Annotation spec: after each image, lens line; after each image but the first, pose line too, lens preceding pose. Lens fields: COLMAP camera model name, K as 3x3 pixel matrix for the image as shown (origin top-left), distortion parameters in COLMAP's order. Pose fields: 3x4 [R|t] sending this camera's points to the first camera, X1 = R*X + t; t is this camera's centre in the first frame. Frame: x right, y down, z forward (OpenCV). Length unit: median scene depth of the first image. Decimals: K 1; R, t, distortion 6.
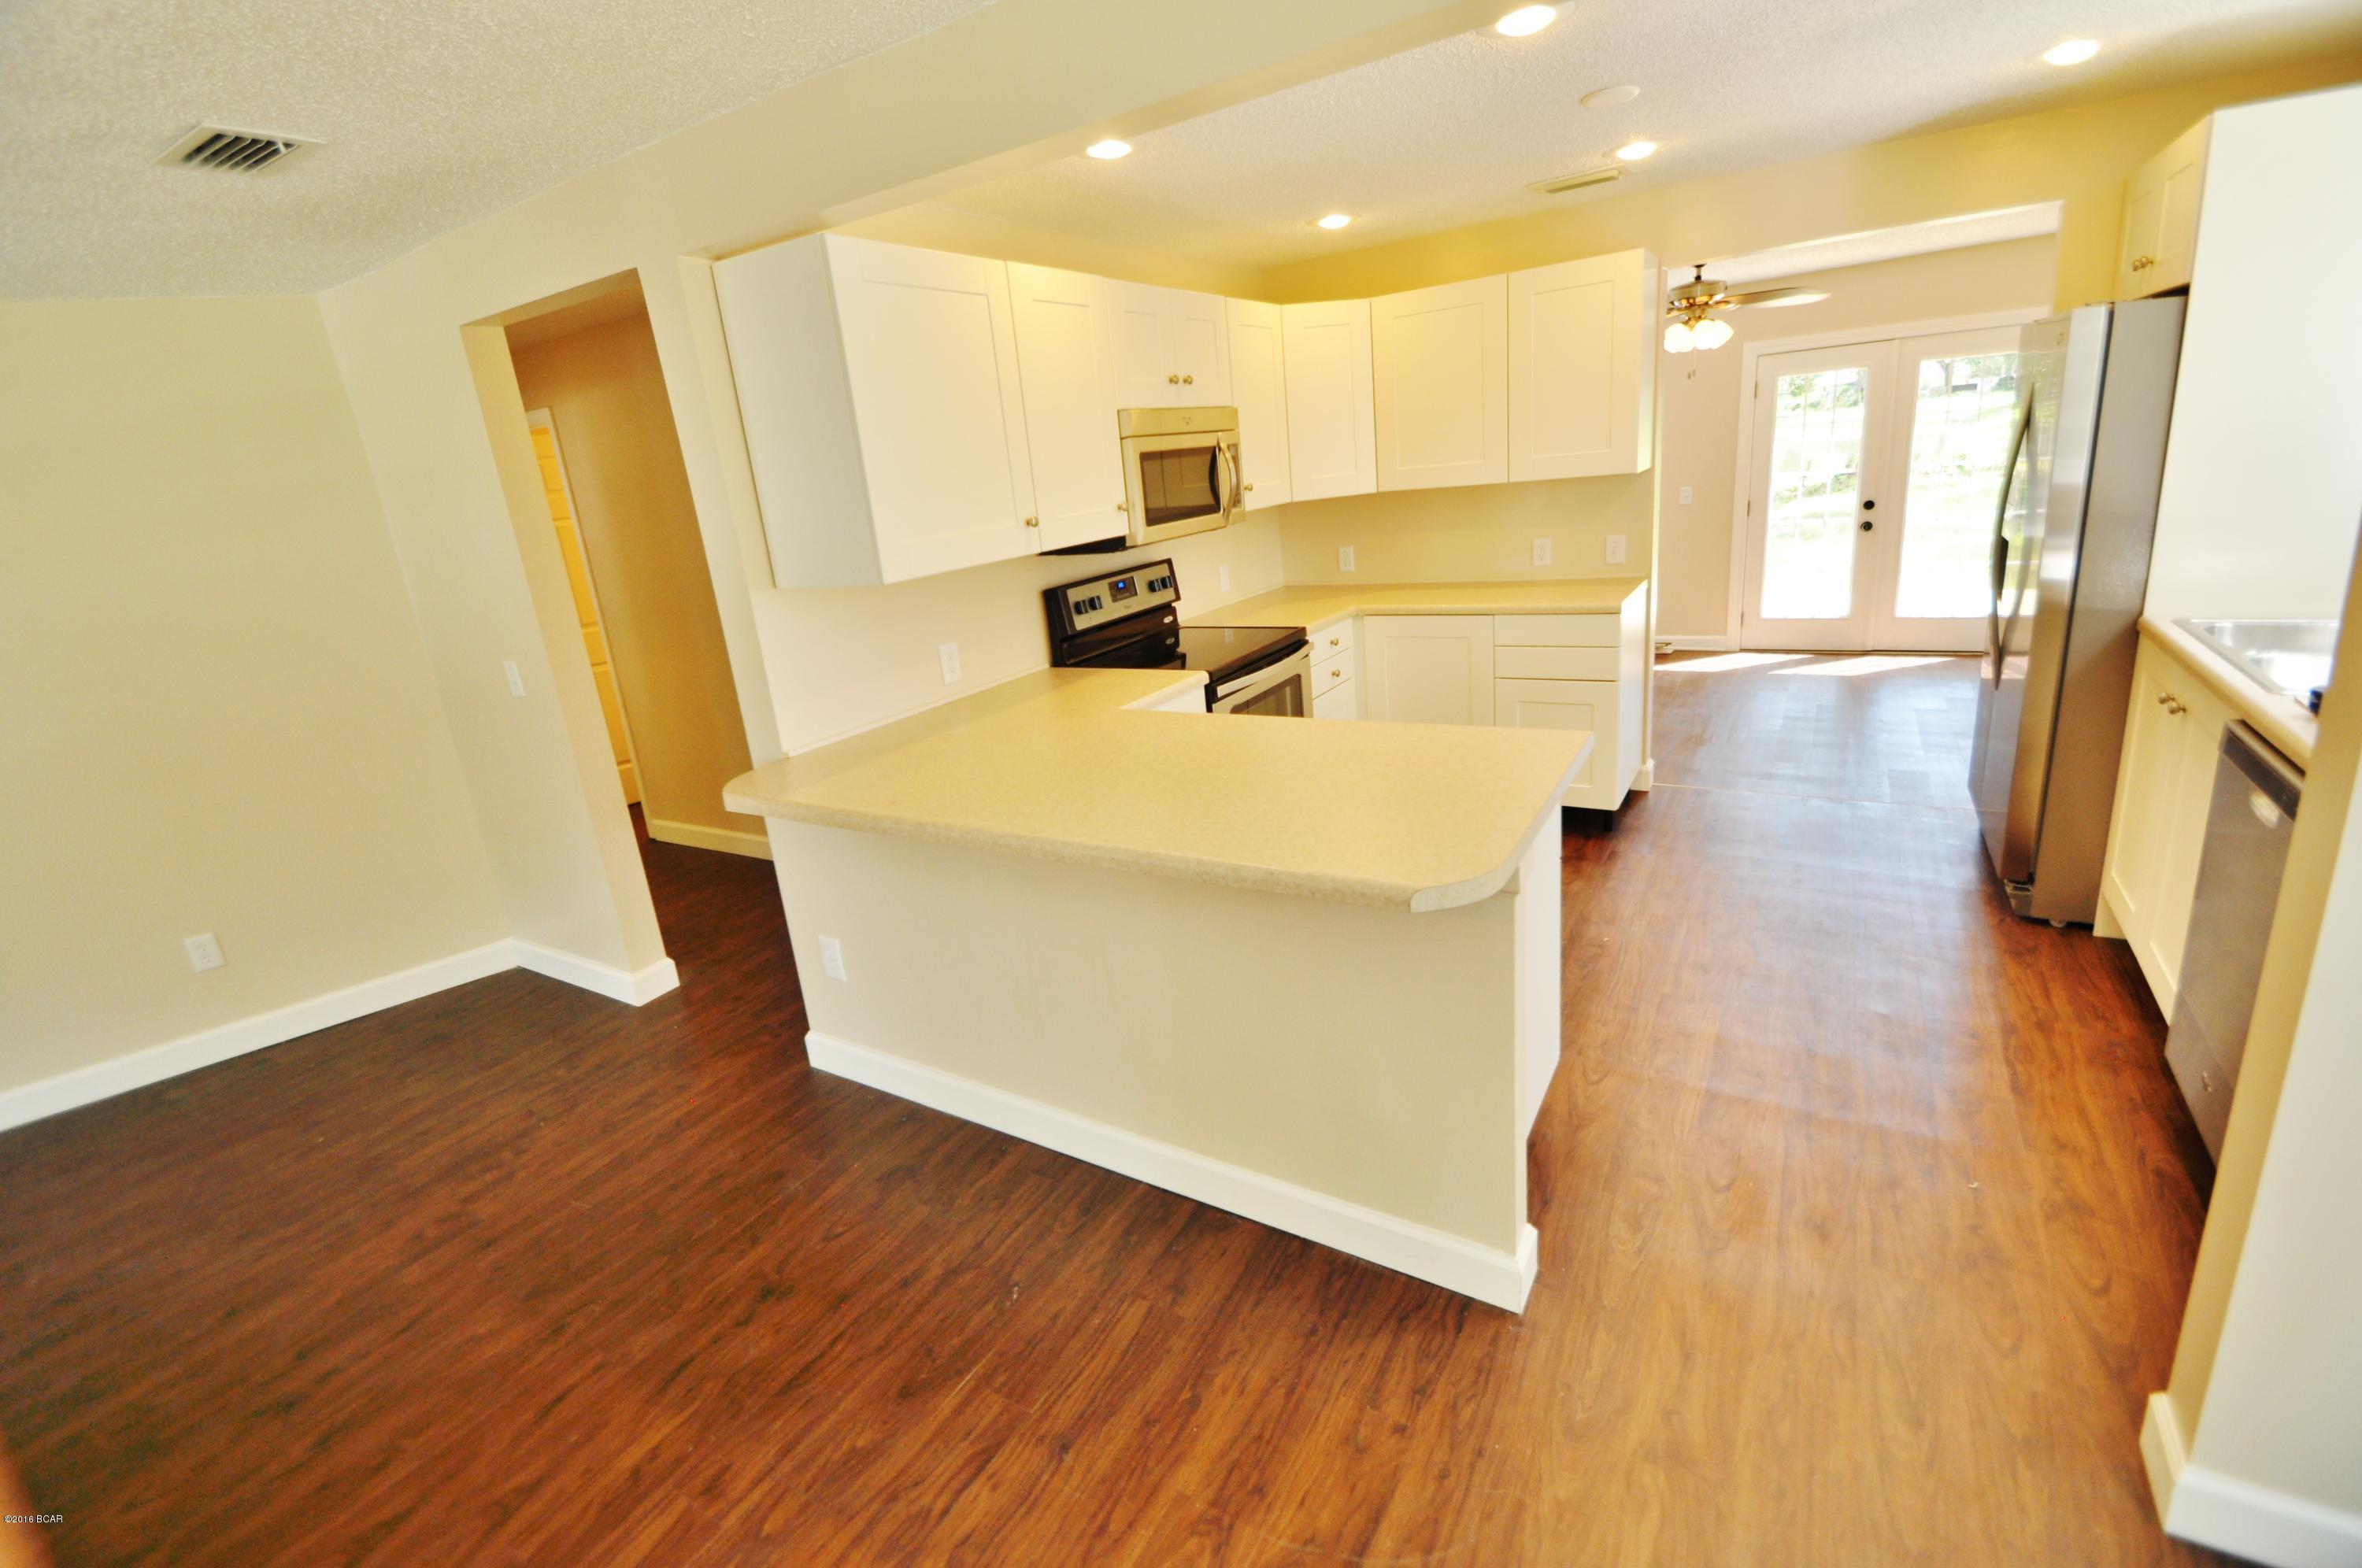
lens RADIAL K [[1023.4, 0, 1148.2], [0, 1023.4, 746.6], [0, 0, 1]] dist [0.019993, -0.019596]
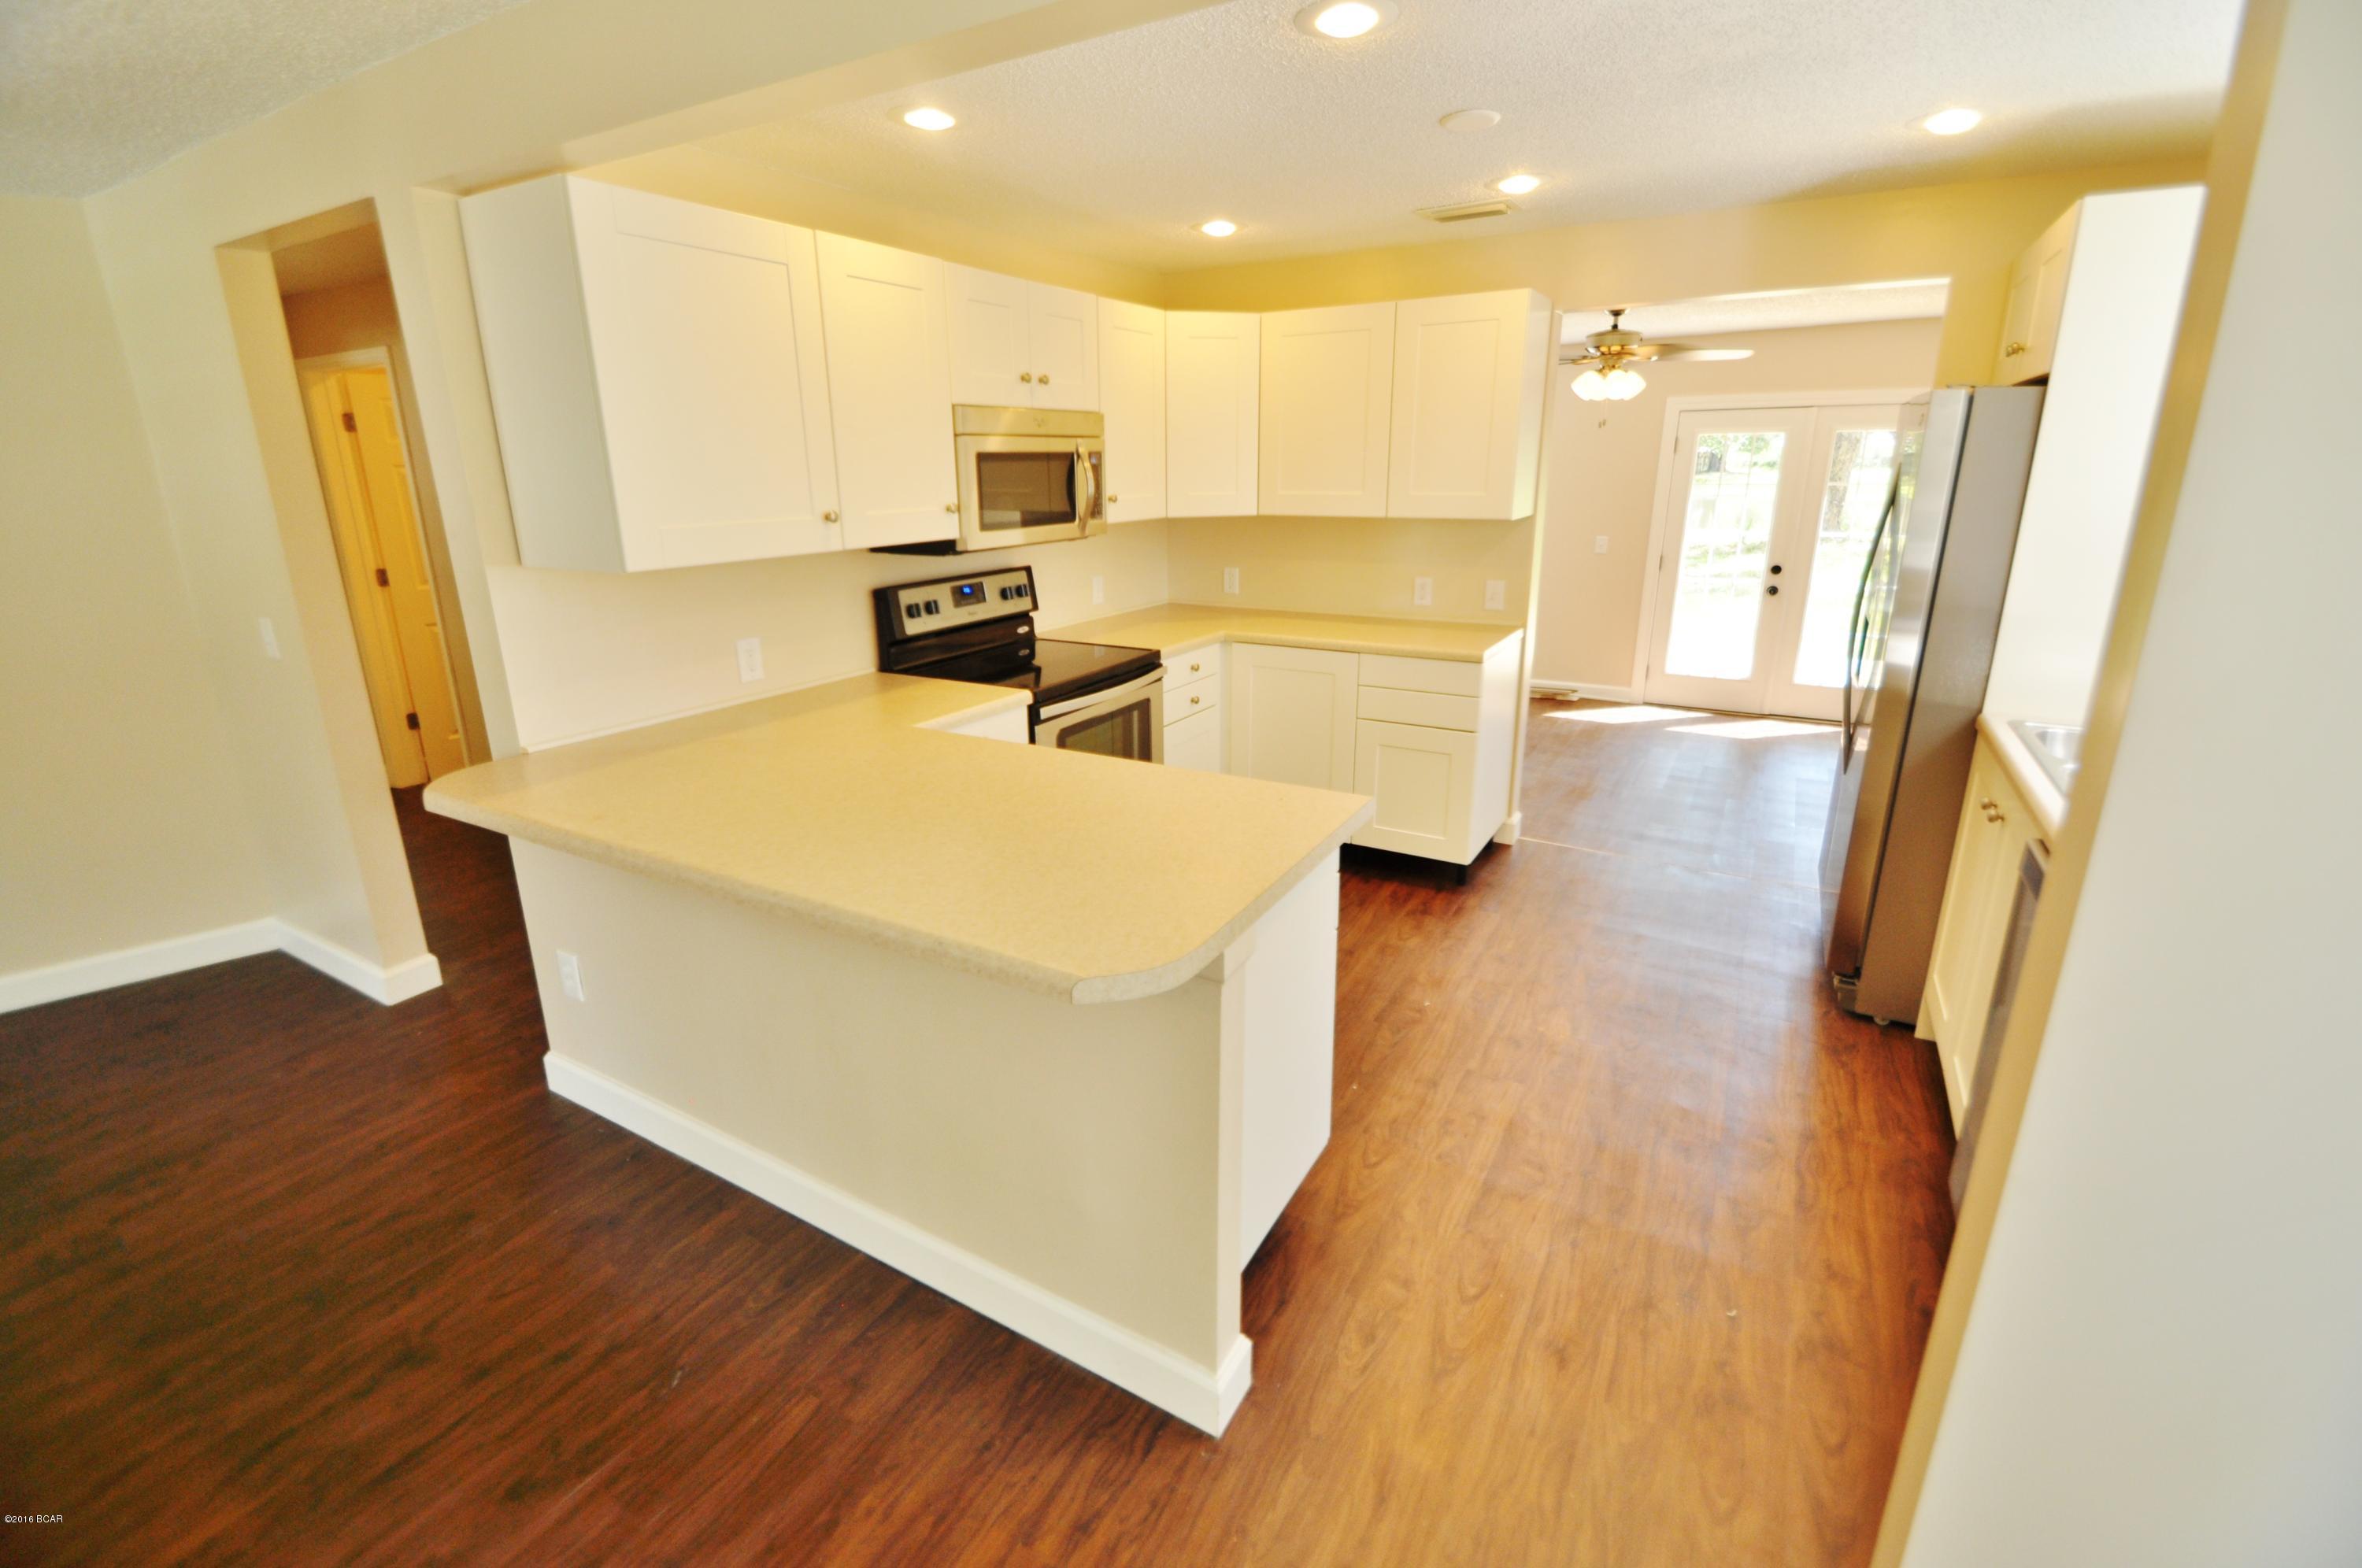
lens RADIAL K [[1023.4, 0, 1148.2], [0, 1023.4, 746.6], [0, 0, 1]] dist [0.019993, -0.019596]
pose [[0.995991, 0.077292, 0.045037, 0.147366], [-0.077275, 0.997008, -0.002129, -0.033858], [-0.045066, -0.001360, 0.998983, 0.067871]]
